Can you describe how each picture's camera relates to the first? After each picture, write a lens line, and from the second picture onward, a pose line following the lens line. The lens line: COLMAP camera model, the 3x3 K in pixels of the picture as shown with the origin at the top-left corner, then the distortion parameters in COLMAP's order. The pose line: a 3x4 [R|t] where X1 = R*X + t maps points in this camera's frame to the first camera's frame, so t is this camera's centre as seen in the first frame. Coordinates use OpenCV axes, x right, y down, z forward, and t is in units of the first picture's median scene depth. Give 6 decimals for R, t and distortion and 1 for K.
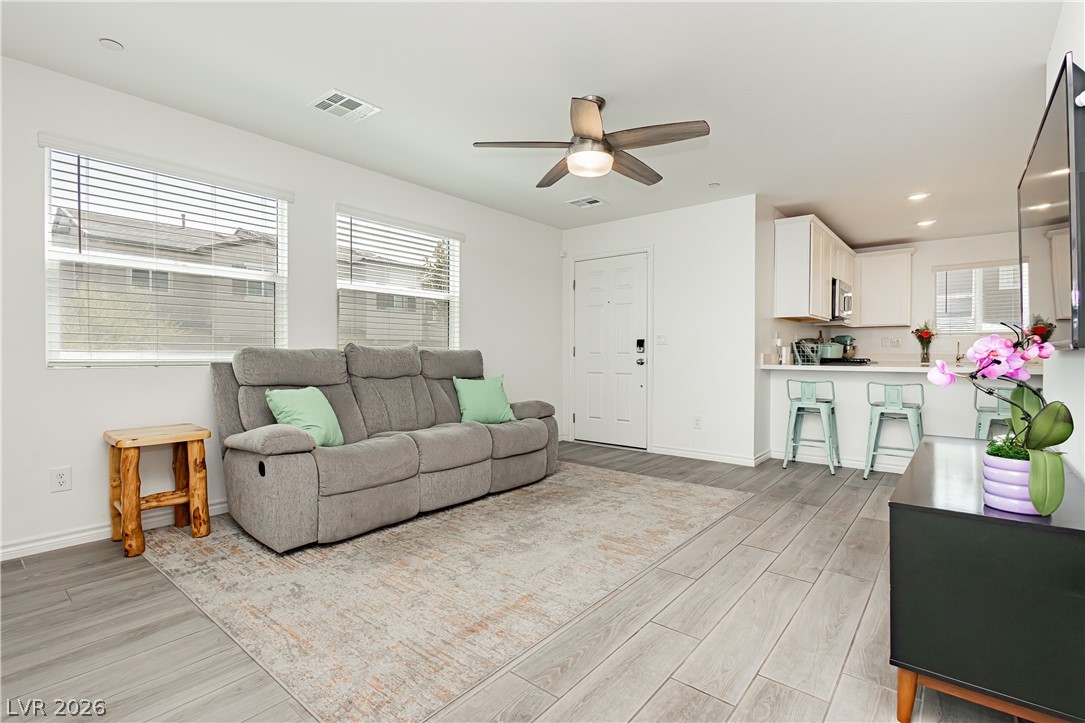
lens RADIAL K [[500.9, 0, 550.0], [0, 500.9, 360.9], [0, 0, 1]] dist [0.008541, -0.002034]
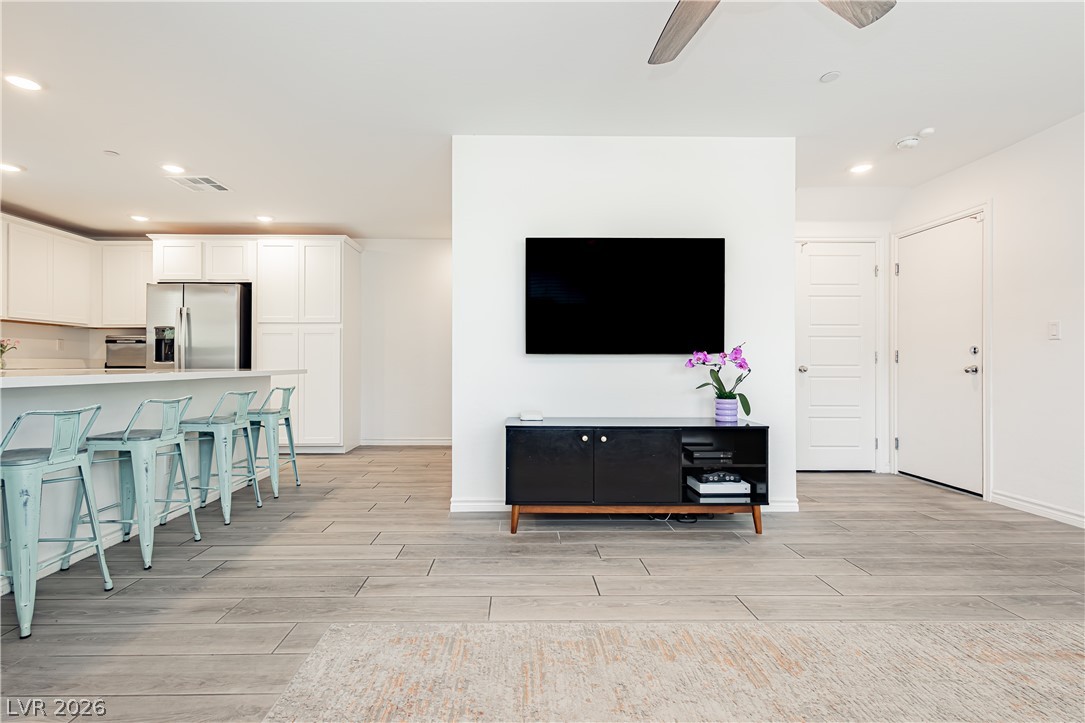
lens RADIAL K [[520.1, 0, 527.0], [0, 520.1, 362.1], [0, 0, 1]] dist [0.007956, -0.000349]
pose [[-0.639695, 0.001579, 0.768627, -0.094945], [0.012581, 0.999885, 0.008417, -0.000614], [-0.768526, 0.015054, -0.639641, 0.920279]]
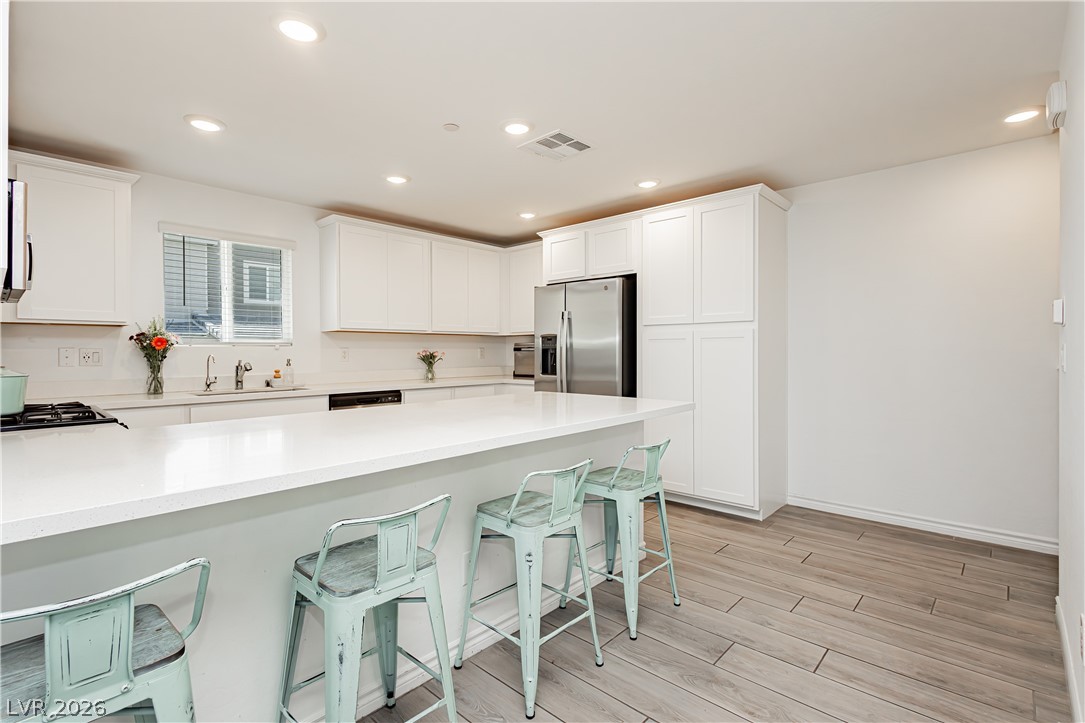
lens RADIAL K [[520.1, 0, 530.1], [0, 520.1, 353.1], [0, 0, 1]] dist [0.007956, -0.000349]
pose [[0.078642, -0.006748, 0.996880, 0.300178], [0.021413, 0.999758, 0.005079, -0.049467], [-0.996673, 0.020947, 0.078768, 0.755968]]
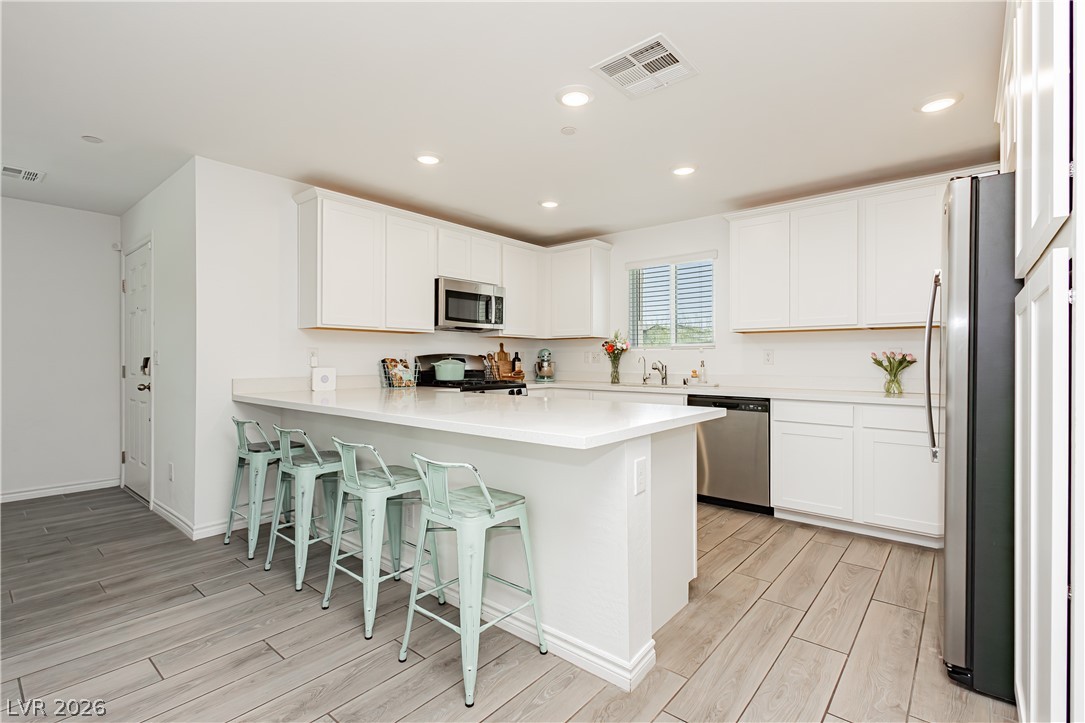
lens RADIAL K [[500.9, 0, 556.5], [0, 500.9, 362.0], [0, 0, 1]] dist [0.008541, -0.002034]
pose [[0.999924, 0.000777, -0.012272, 0.905126], [-0.000917, 0.999935, -0.011375, -0.029975], [0.012263, 0.011386, 0.999860, 0.289403]]
